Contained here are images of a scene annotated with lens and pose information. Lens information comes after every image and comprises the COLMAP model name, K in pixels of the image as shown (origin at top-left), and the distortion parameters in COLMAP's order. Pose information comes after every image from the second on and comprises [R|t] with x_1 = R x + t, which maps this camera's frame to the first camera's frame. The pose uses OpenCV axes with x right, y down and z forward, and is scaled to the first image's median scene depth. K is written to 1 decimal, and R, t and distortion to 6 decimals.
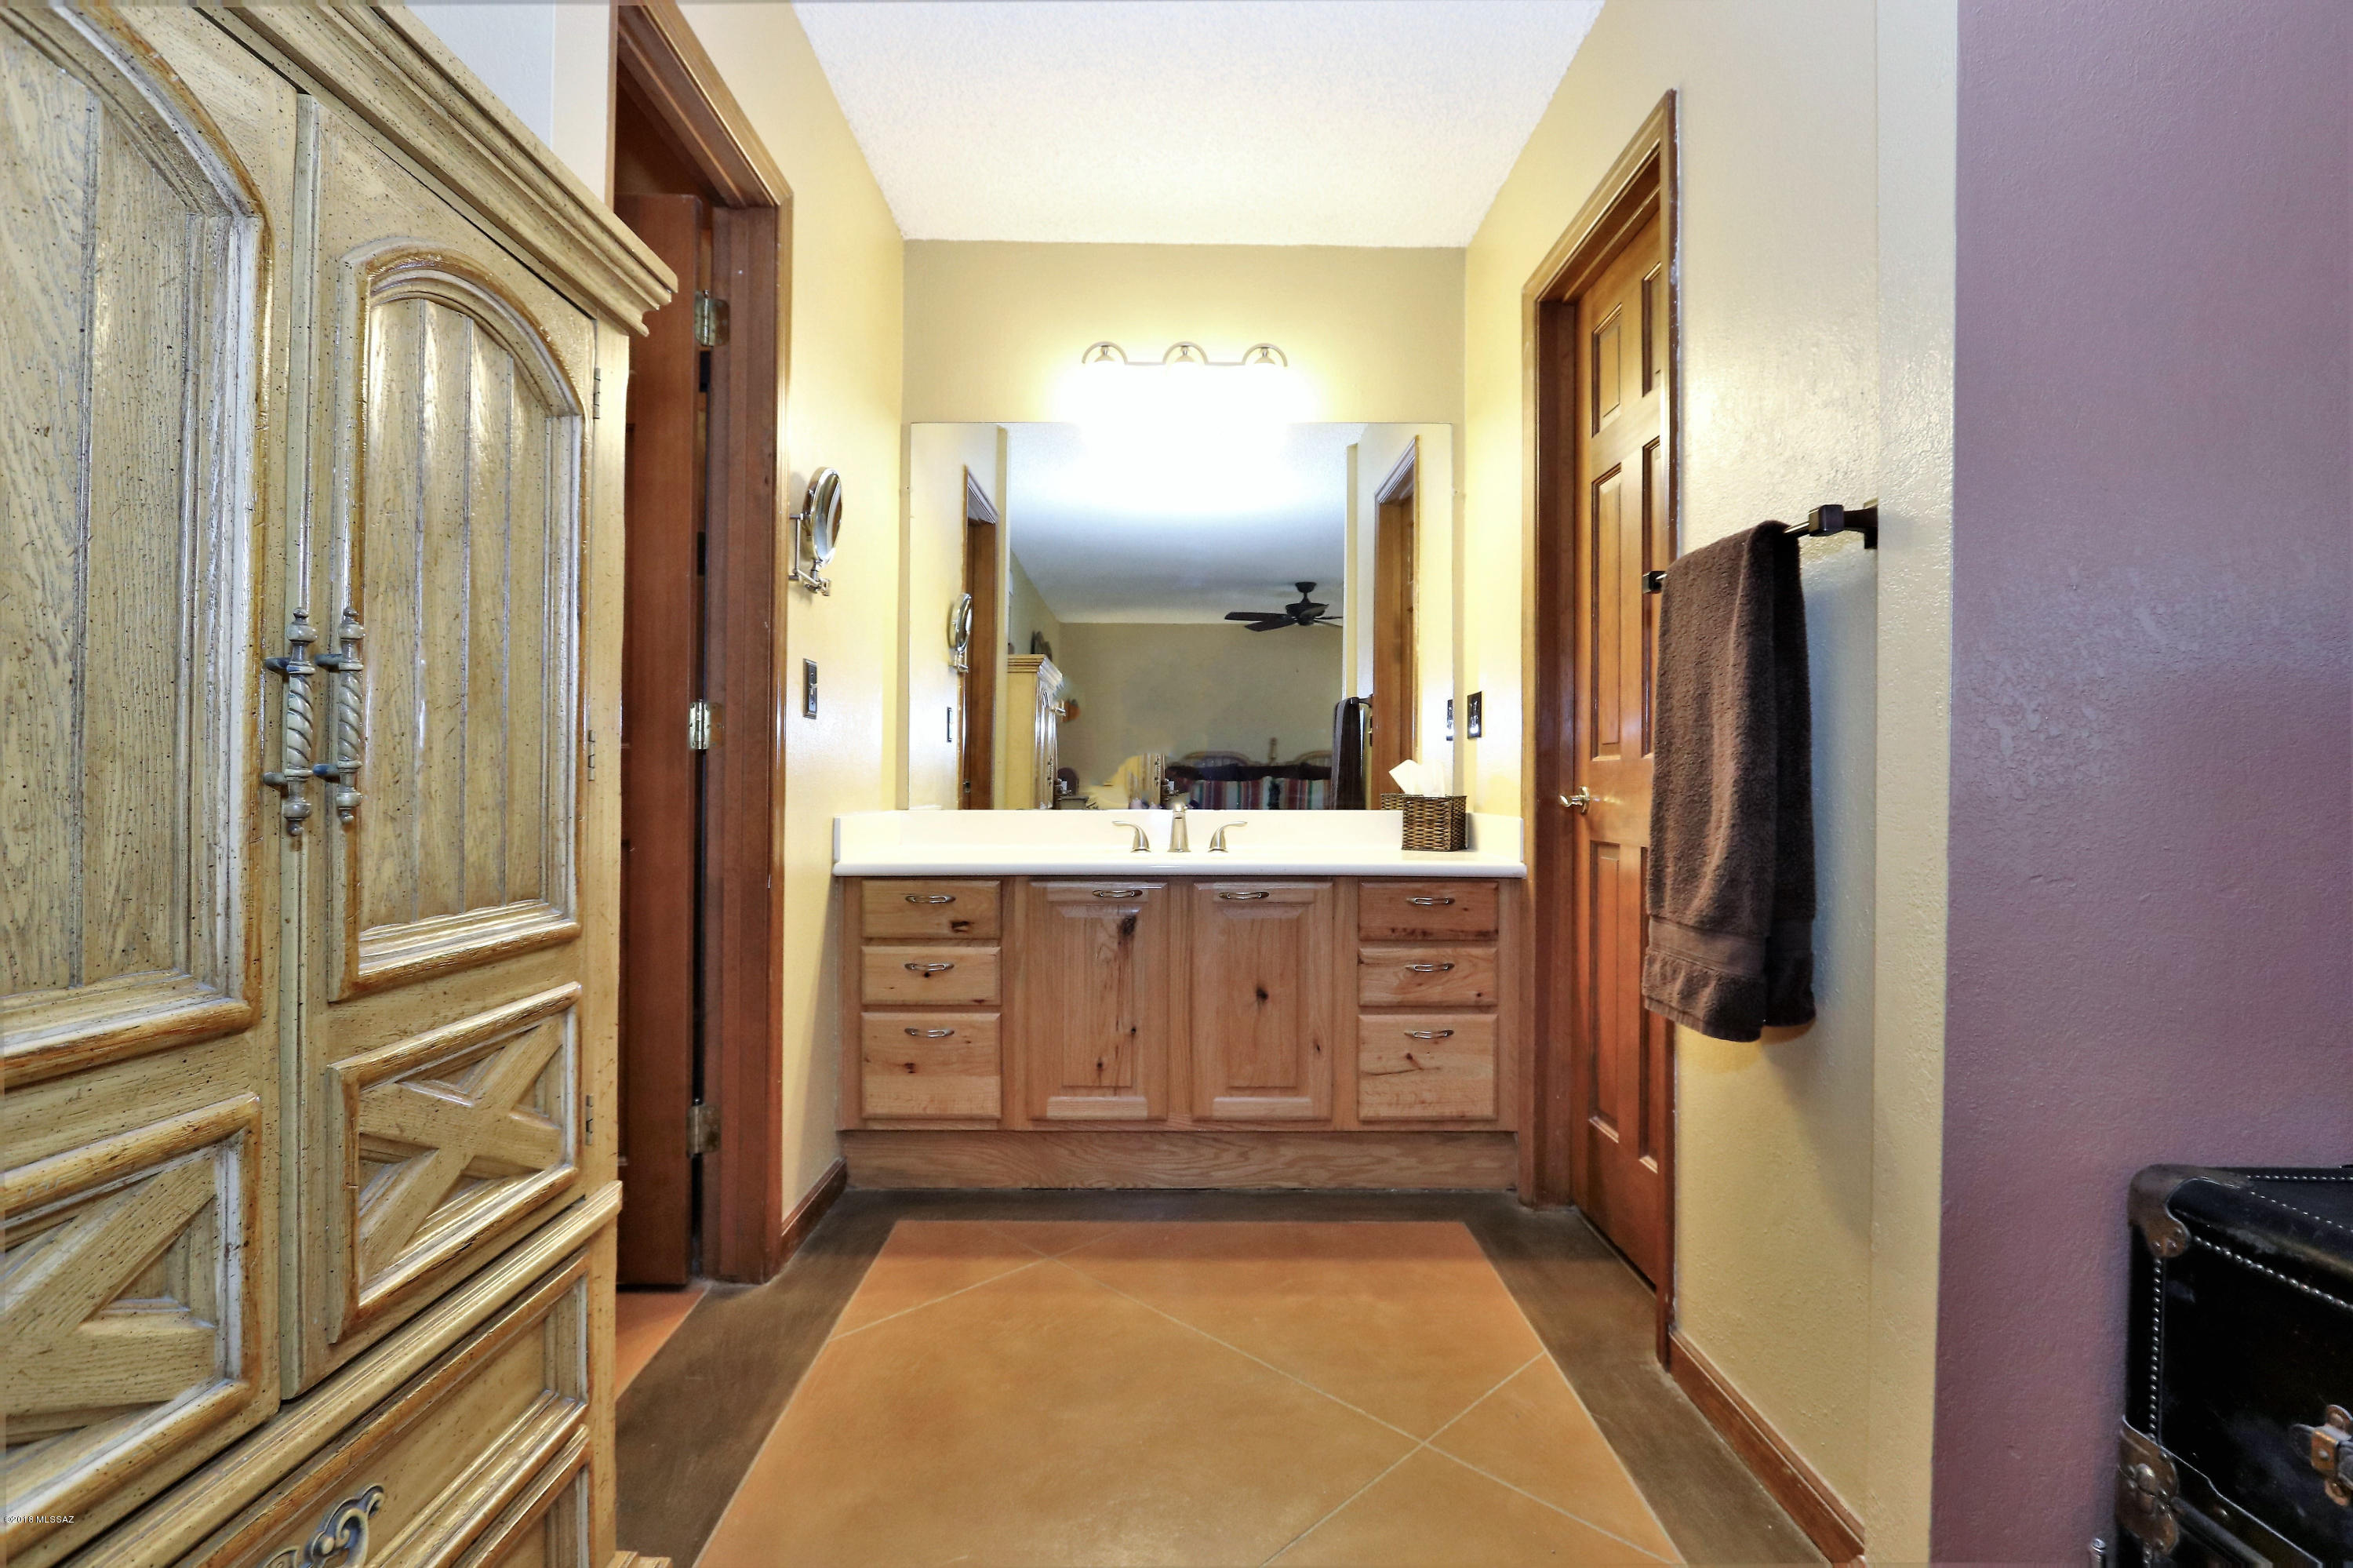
lens RADIAL K [[1135.4, 0, 1186.4], [0, 1135.4, 770.8], [0, 0, 1]] dist [-0.021585, 0.001294]
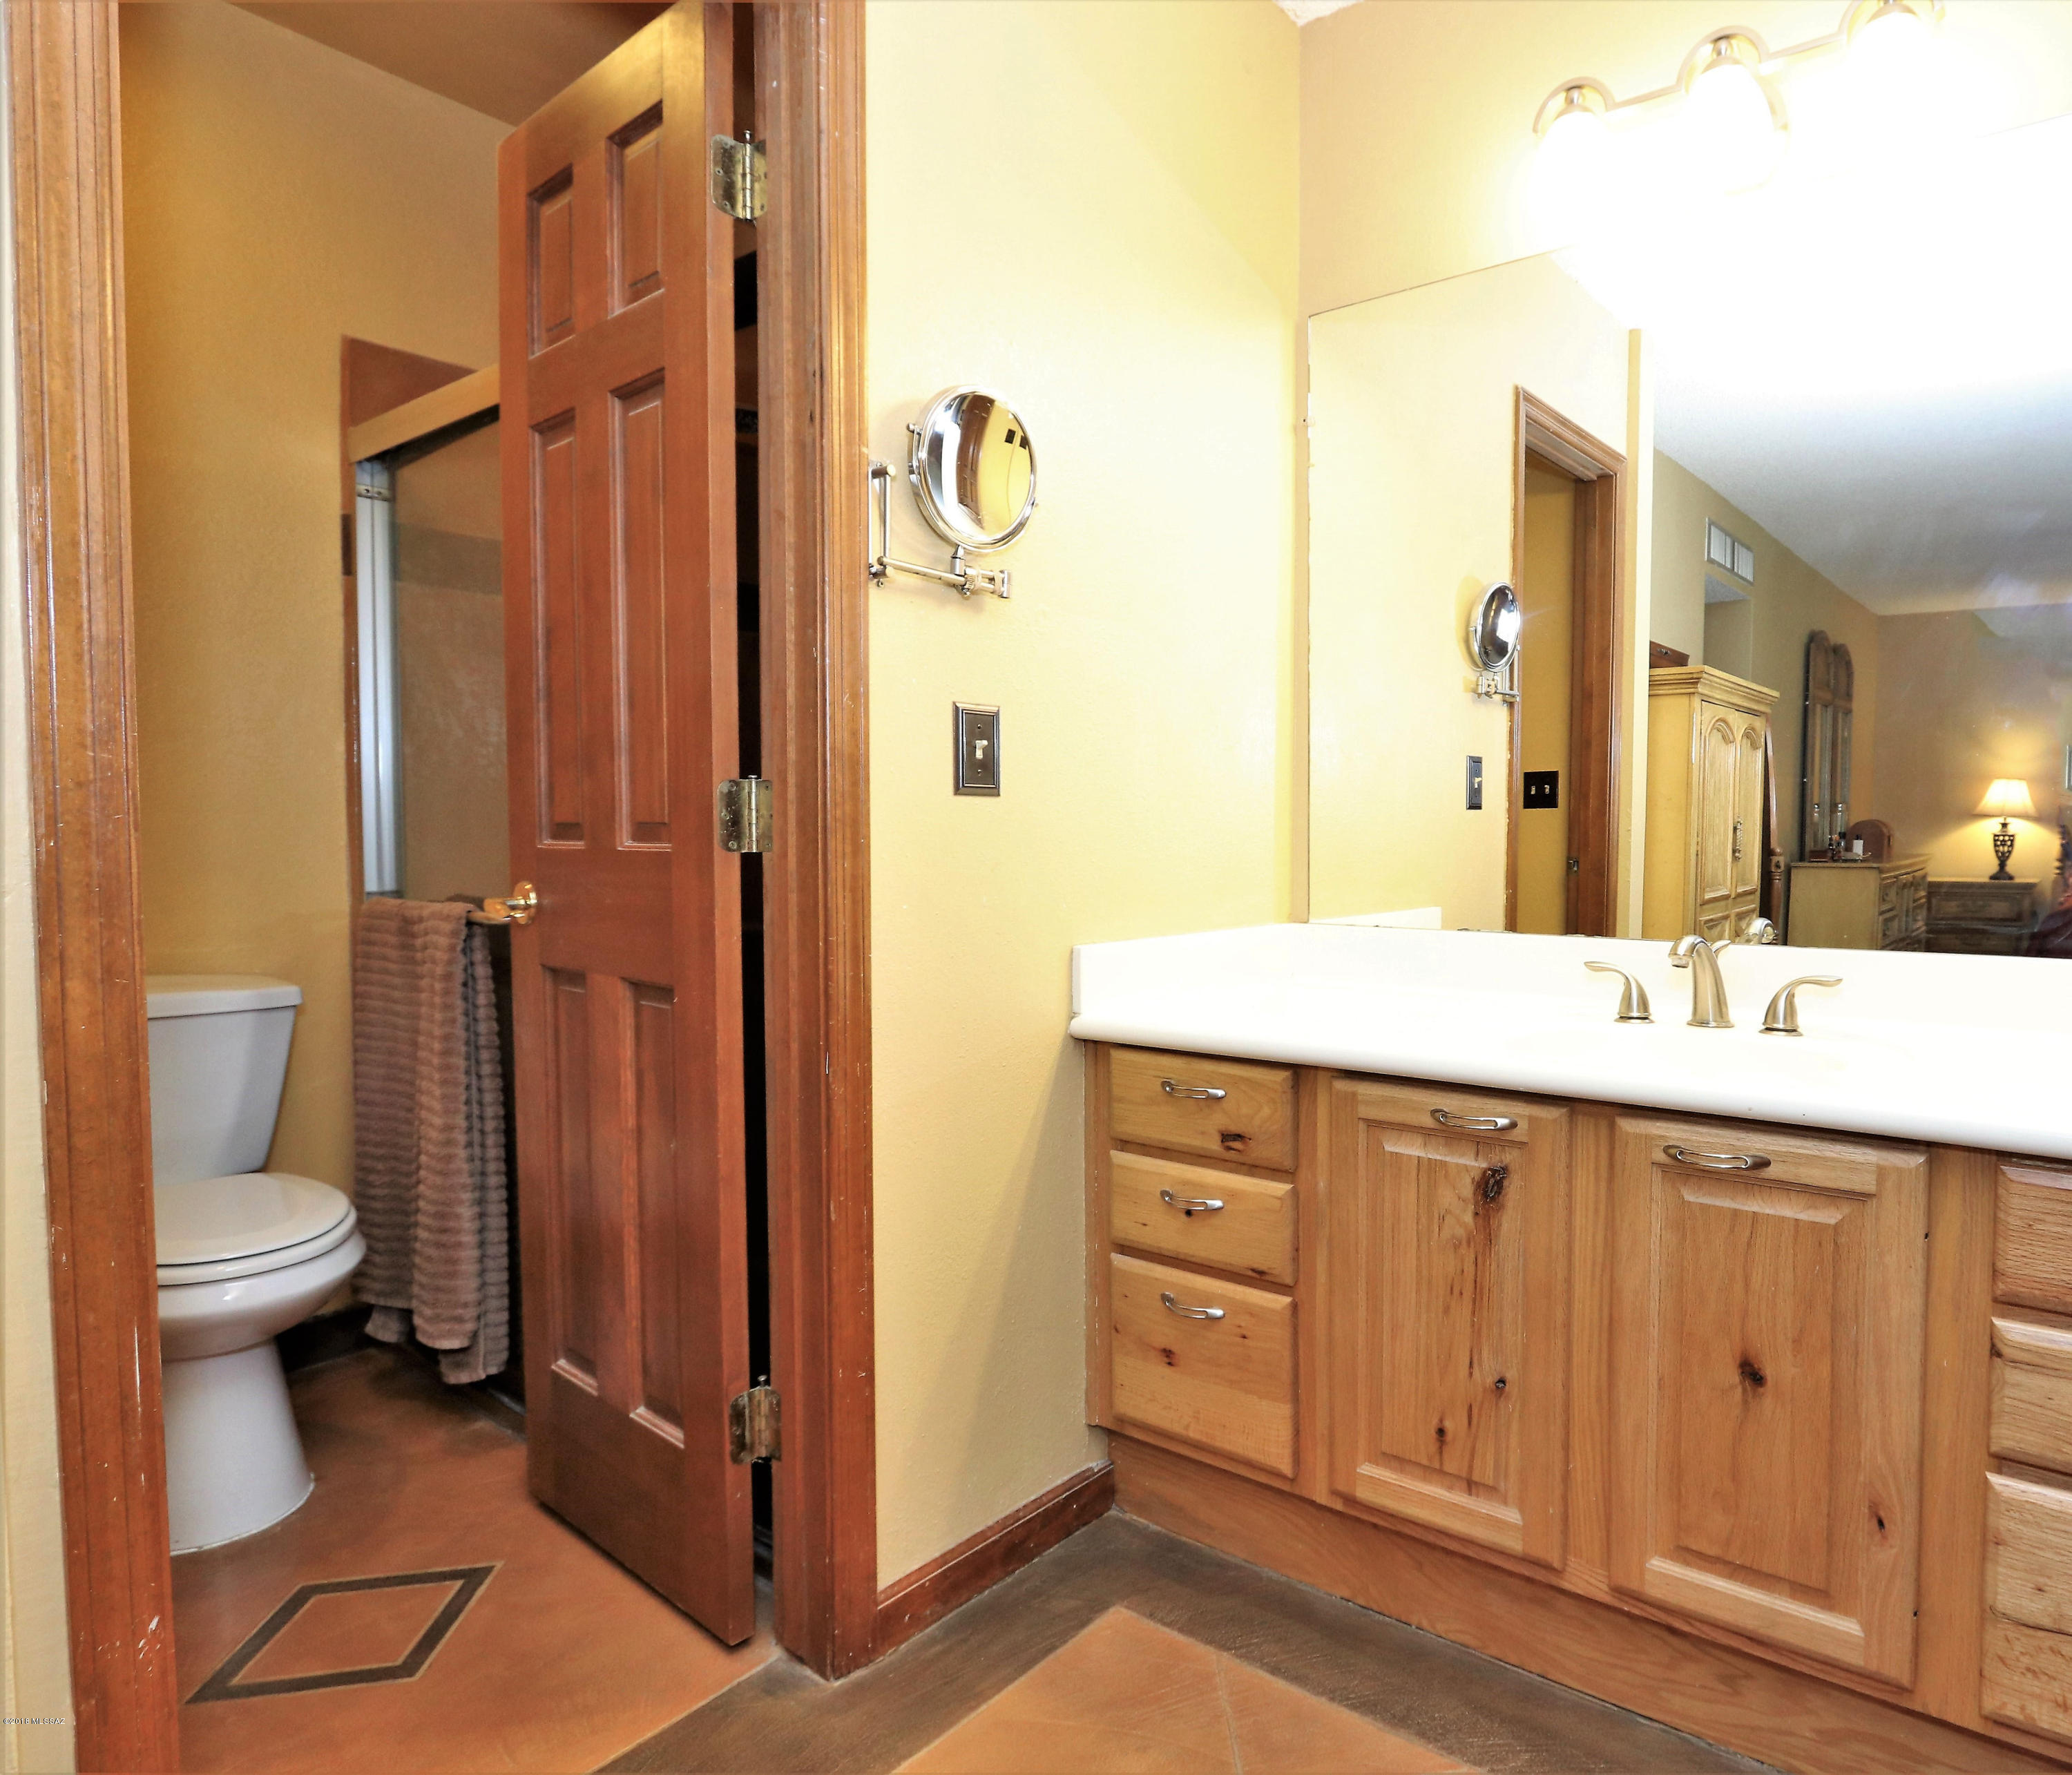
lens RADIAL K [[1345.1, 0, 1240.1], [0, 1345.1, 892.6], [0, 0, 1]] dist [-0.002297, -0.001424]
pose [[0.819561, 0.025451, -0.572427, 0.203615], [0.004550, 0.998692, 0.050918, -0.028510], [0.572974, -0.044335, 0.818373, 0.434807]]
